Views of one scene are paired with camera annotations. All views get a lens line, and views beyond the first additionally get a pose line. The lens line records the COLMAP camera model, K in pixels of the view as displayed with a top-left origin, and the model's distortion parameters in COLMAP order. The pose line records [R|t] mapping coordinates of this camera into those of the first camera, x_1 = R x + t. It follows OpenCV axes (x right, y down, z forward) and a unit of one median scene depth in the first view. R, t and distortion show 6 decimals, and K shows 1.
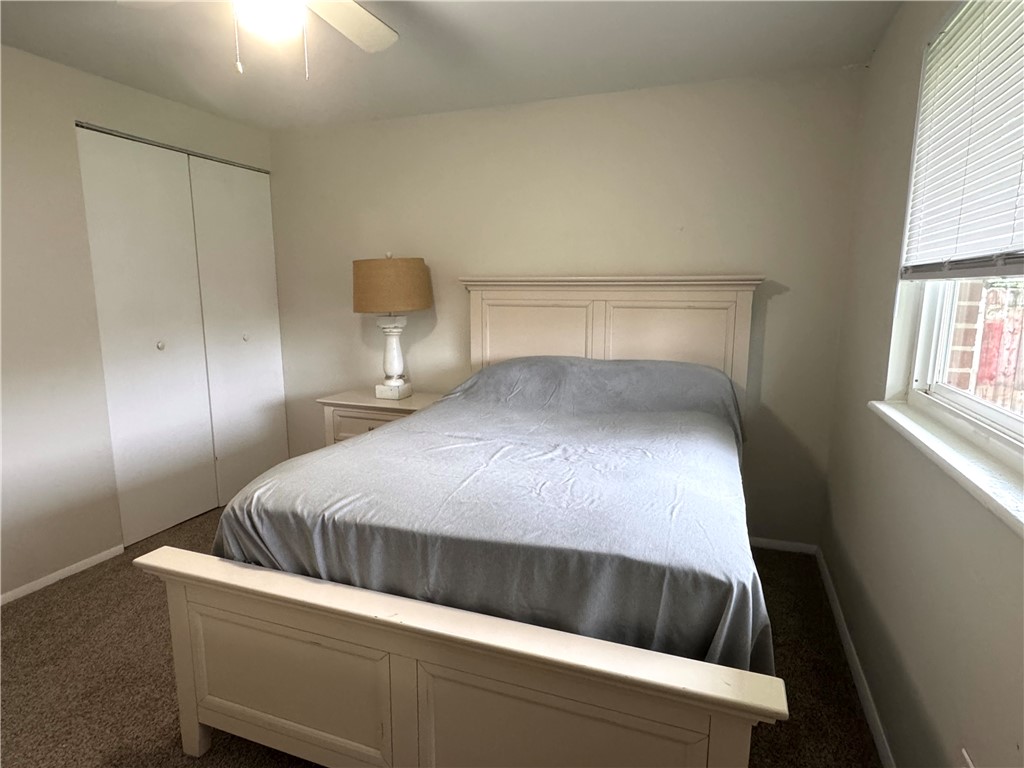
lens RADIAL K [[587.0, 0, 507.1], [0, 587.0, 392.1], [0, 0, 1]] dist [-0.001943, -0.000346]
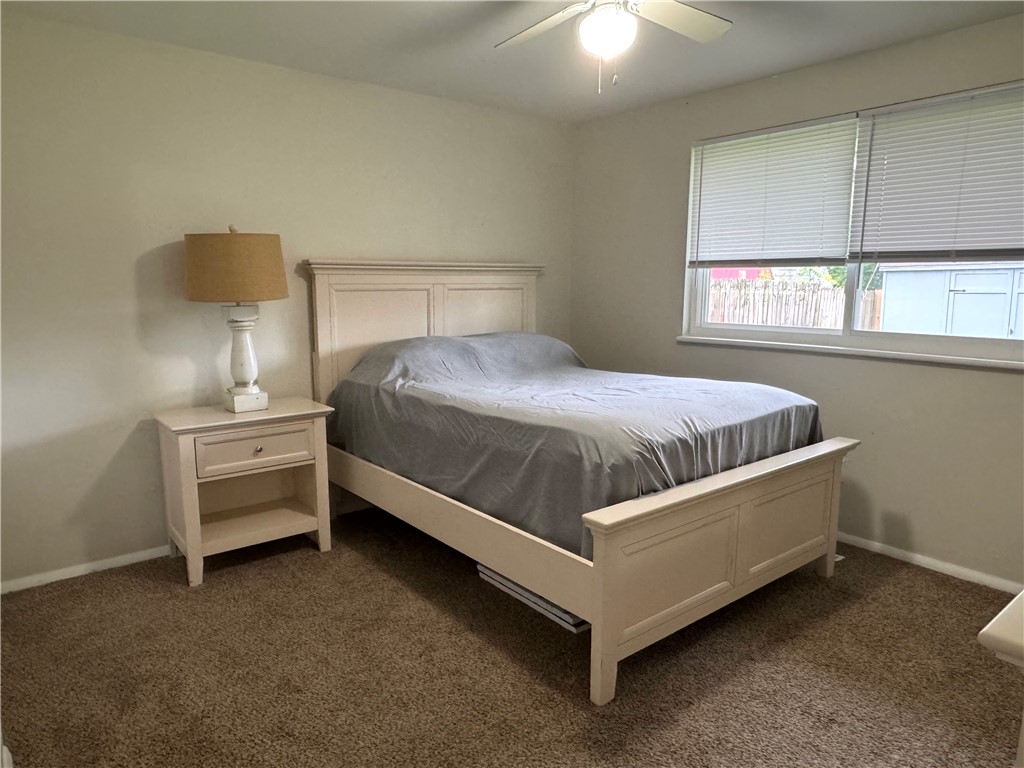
lens RADIAL K [[672.4, 0, 512.0], [0, 672.4, 384.0], [0, 0, 1]] dist [0.000898, 0.000261]
pose [[0.503077, -0.133890, 0.853807, -0.885125], [0.151960, 0.986239, 0.065120, -0.033207], [-0.850777, 0.096985, 0.516500, 0.257230]]
